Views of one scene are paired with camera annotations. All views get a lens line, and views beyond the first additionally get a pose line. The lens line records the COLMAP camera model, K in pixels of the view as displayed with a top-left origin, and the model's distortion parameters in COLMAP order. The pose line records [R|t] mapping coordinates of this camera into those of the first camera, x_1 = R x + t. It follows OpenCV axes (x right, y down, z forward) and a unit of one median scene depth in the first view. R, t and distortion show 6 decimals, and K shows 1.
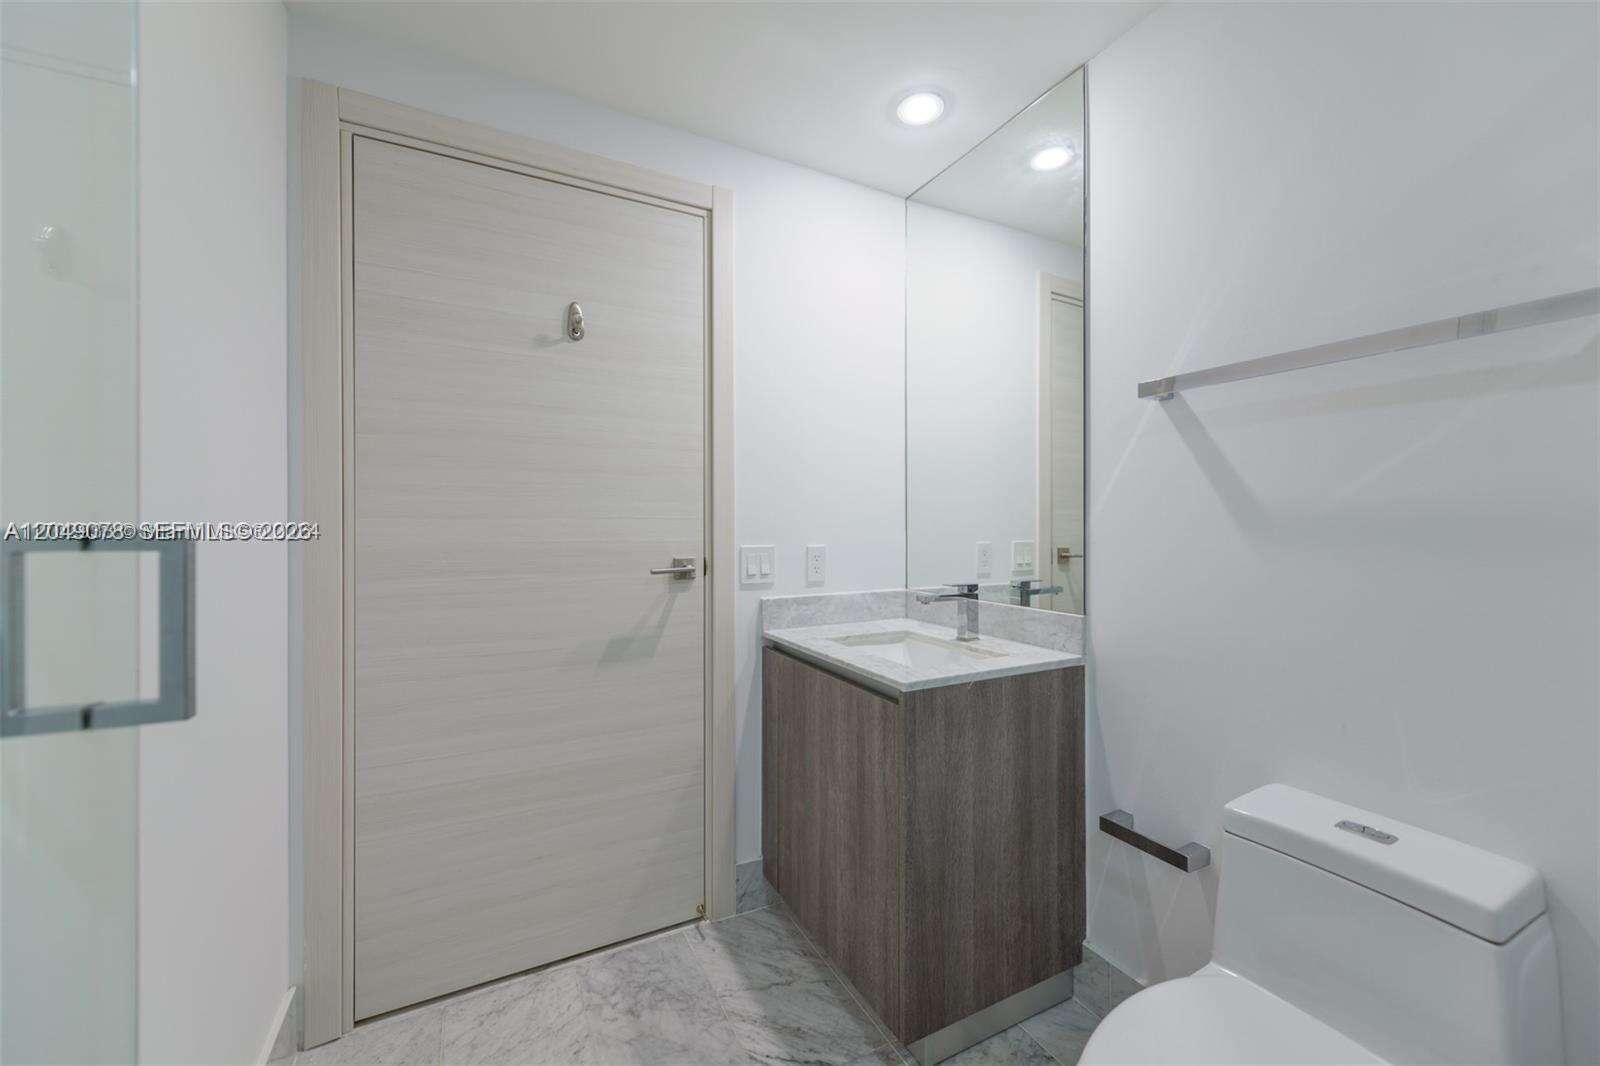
lens RADIAL K [[633.3, 0, 802.4], [0, 633.3, 522.7], [0, 0, 1]] dist [0.002128, -0.000285]
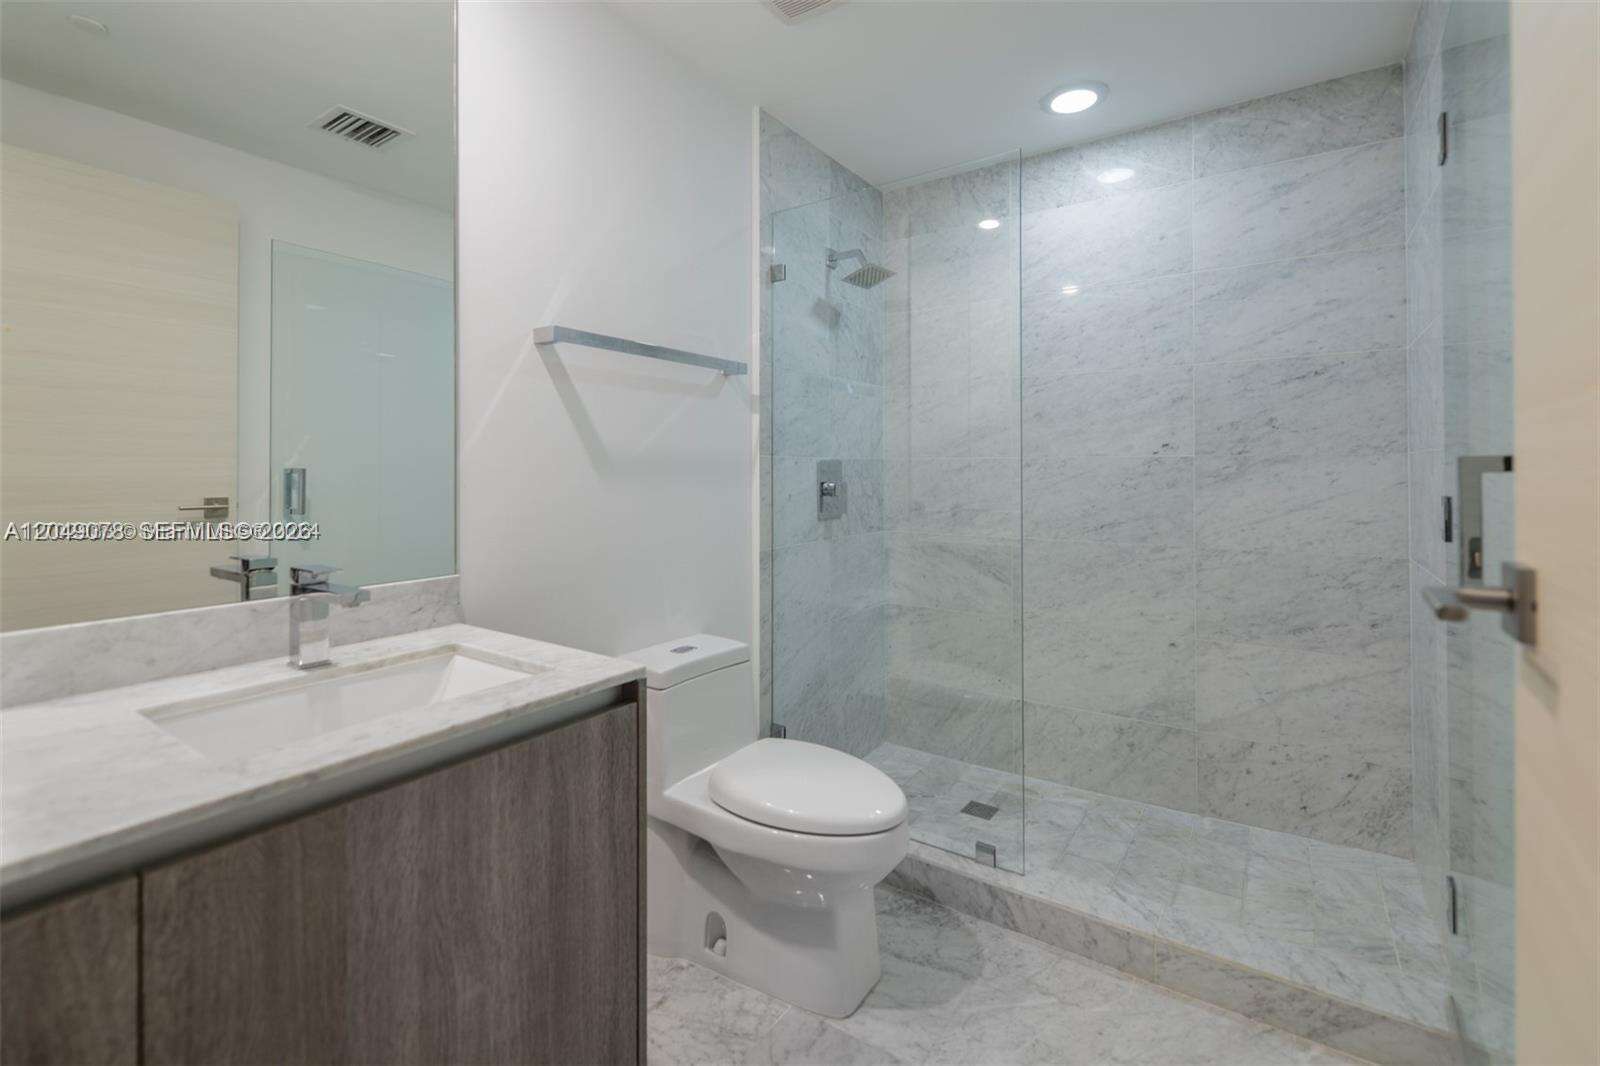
lens RADIAL K [[699.8, 0, 799.9], [0, 699.8, 471.9], [0, 0, 1]] dist [0.001579, 0.000186]
pose [[-0.462647, -0.000515, 0.886543, -0.646973], [0.002964, 0.999993, 0.002127, 0.014331], [-0.886538, 0.003612, -0.462642, 1.164465]]
